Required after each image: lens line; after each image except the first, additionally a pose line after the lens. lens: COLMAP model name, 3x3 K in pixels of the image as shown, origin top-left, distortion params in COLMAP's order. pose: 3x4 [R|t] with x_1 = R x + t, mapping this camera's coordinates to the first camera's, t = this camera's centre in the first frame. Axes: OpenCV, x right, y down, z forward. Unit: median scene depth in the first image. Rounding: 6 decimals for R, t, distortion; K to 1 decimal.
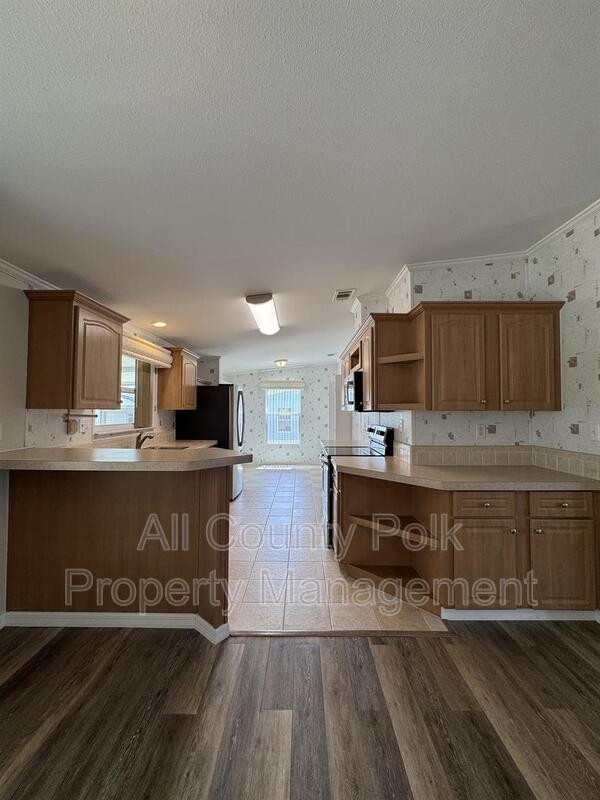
lens RADIAL K [[320.5, 0, 299.4], [0, 320.5, 404.1], [0, 0, 1]] dist [-0.002700, 0.000411]
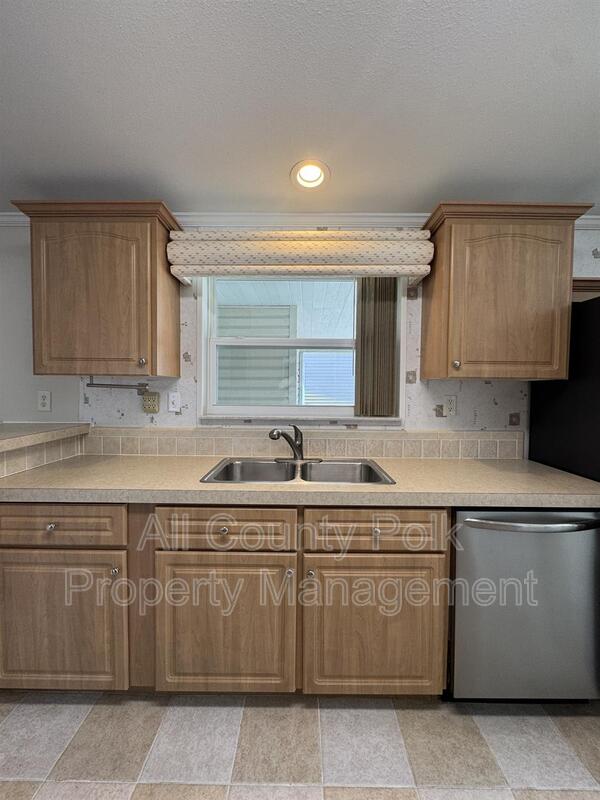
lens RADIAL K [[320.5, 0, 300.1], [0, 320.5, 401.4], [0, 0, 1]] dist [-0.002700, 0.000411]
pose [[-0.012806, 0.054654, -0.998423, 0.000990], [0.012974, 0.998430, 0.054488, 0.032898], [0.999834, -0.012256, -0.013495, 1.310809]]
